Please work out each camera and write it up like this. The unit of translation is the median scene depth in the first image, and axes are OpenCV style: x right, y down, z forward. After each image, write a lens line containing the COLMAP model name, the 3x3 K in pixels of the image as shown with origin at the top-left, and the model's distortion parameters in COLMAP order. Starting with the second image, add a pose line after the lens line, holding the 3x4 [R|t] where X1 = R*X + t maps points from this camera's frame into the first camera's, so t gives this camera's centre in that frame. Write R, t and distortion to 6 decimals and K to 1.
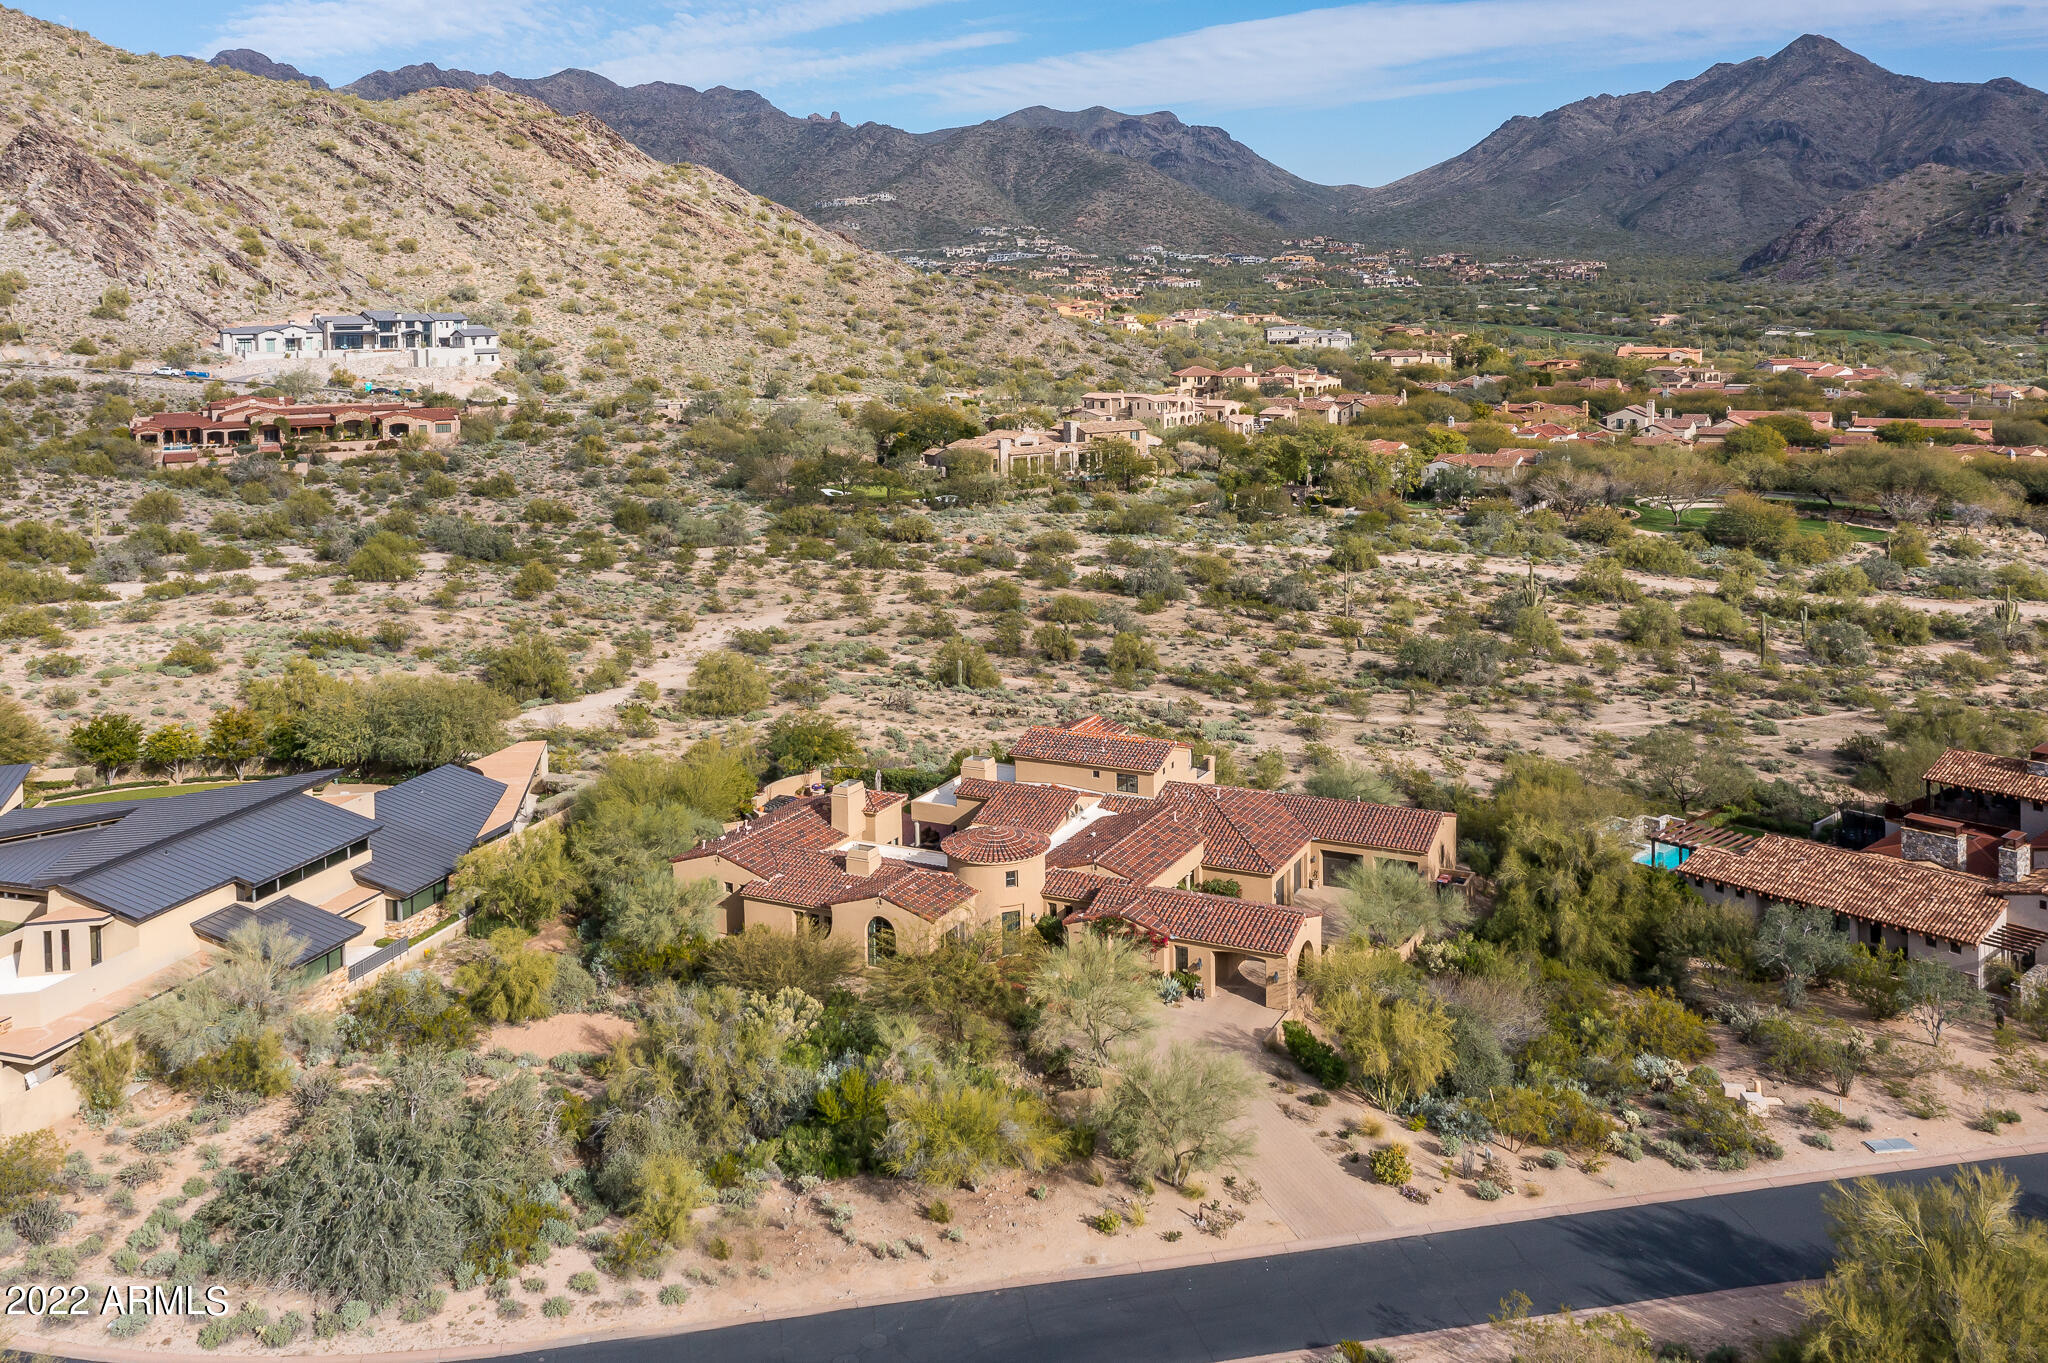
lens RADIAL K [[1912.6, 0, 1024.6], [0, 1912.6, 591.2], [0, 0, 1]] dist [-0.028897, 0.071223]
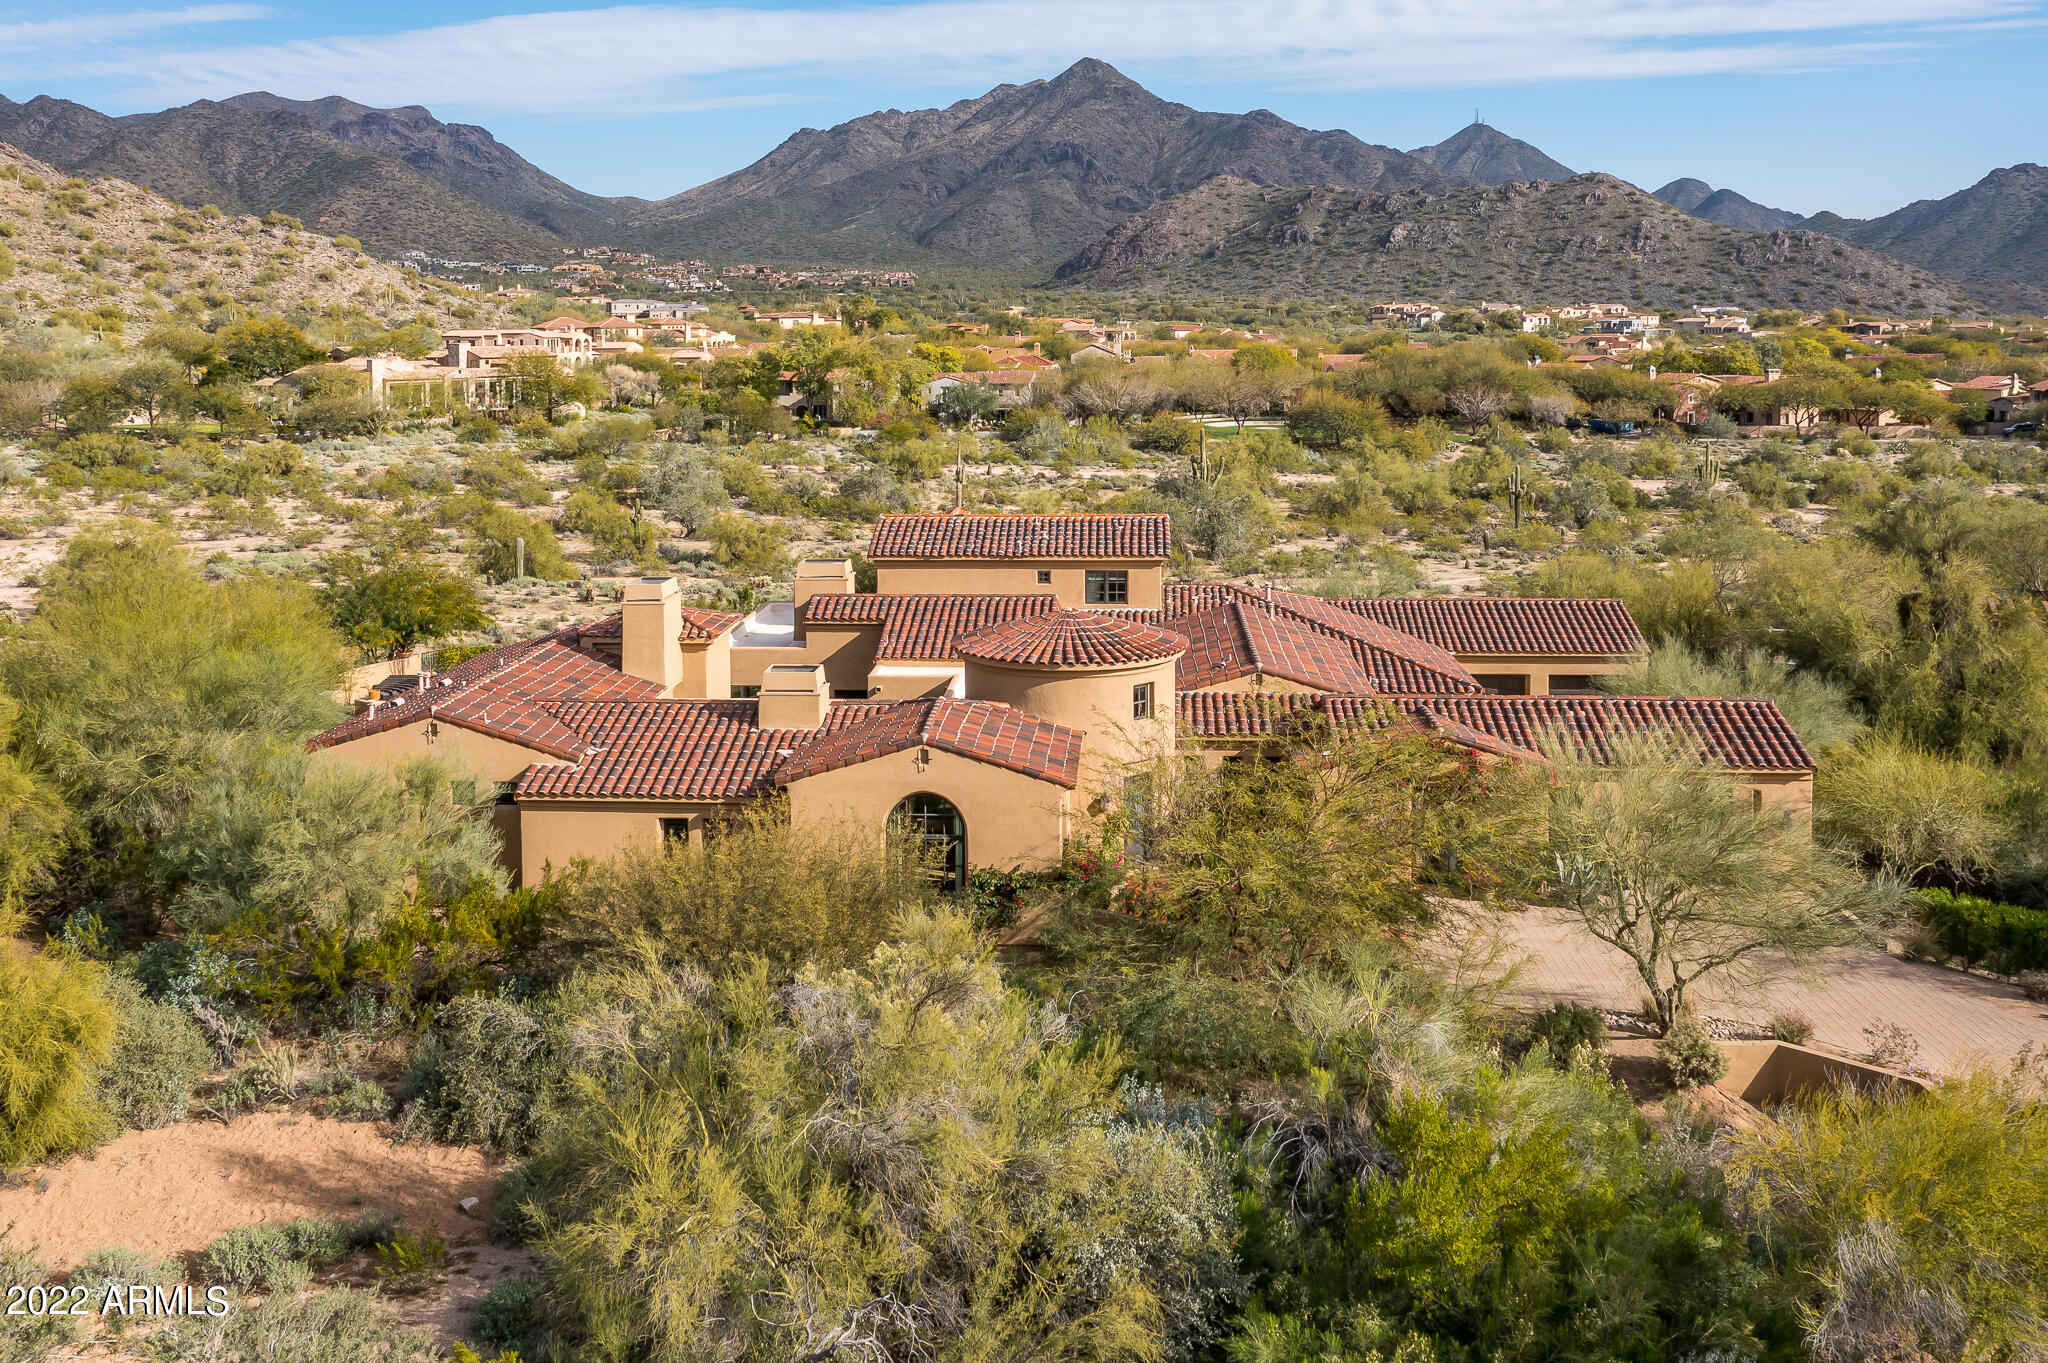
lens RADIAL K [[1912.6, 0, 1024.6], [0, 1912.6, 591.2], [0, 0, 1]] dist [-0.028897, 0.071223]
pose [[0.914307, -0.038394, 0.403197, -0.044908], [0.057651, 0.997697, -0.035727, 0.028361], [-0.400897, 0.055910, 0.914415, 0.119673]]
